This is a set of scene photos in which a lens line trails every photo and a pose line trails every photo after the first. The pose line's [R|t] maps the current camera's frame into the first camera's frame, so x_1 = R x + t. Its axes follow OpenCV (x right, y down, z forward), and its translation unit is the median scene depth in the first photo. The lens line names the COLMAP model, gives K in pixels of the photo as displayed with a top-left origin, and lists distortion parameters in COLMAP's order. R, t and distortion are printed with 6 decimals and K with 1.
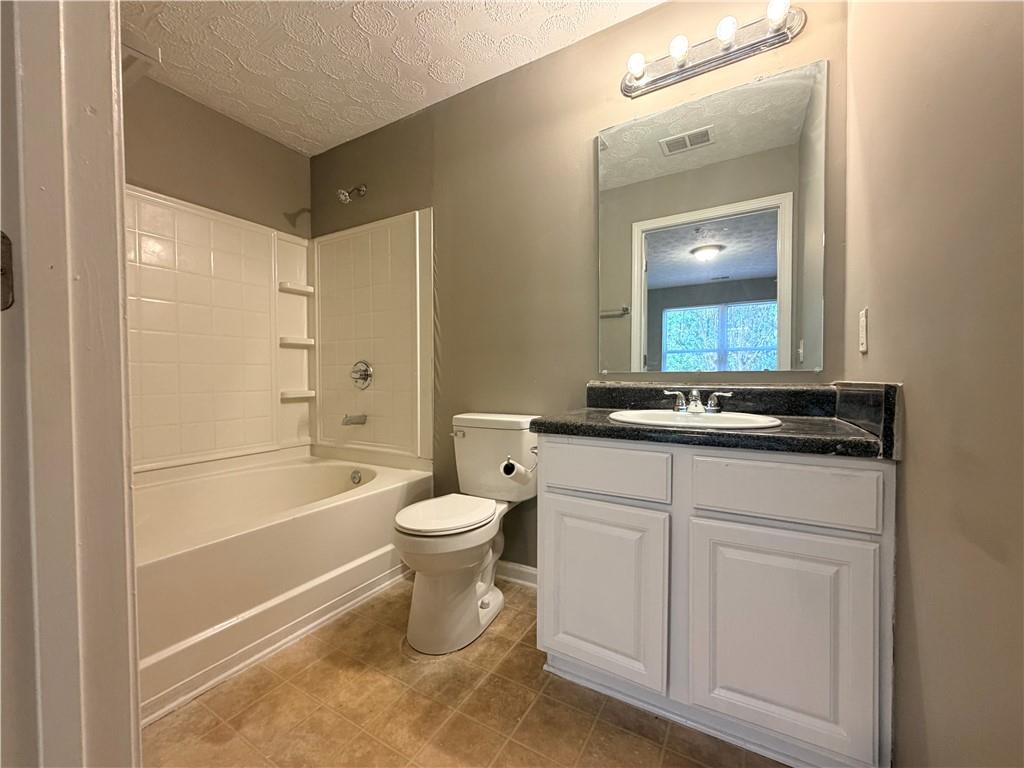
lens RADIAL K [[408.9, 0, 513.4], [0, 408.9, 386.5], [0, 0, 1]] dist [-0.000178, 0.000195]
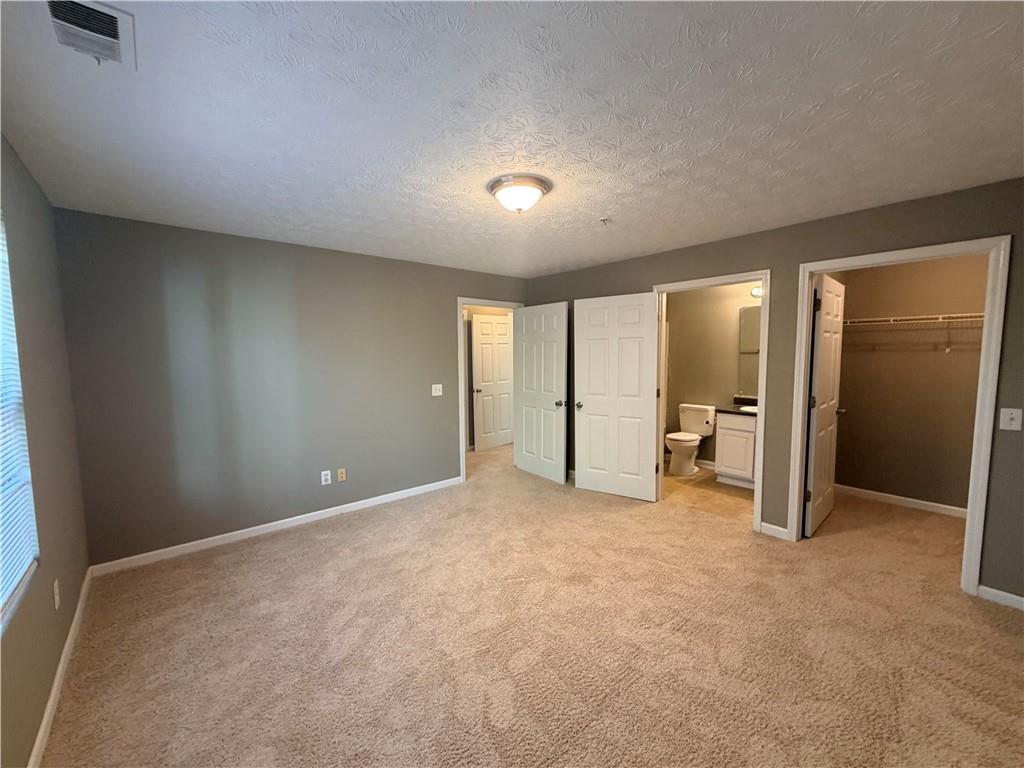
lens RADIAL K [[408.9, 0, 509.0], [0, 408.9, 383.5], [0, 0, 1]] dist [-0.000178, 0.000195]
pose [[0.942684, 0.015704, -0.333317, -0.367256], [0.002204, 0.998577, 0.053280, -0.262749], [0.333680, -0.050961, 0.941308, -2.326285]]
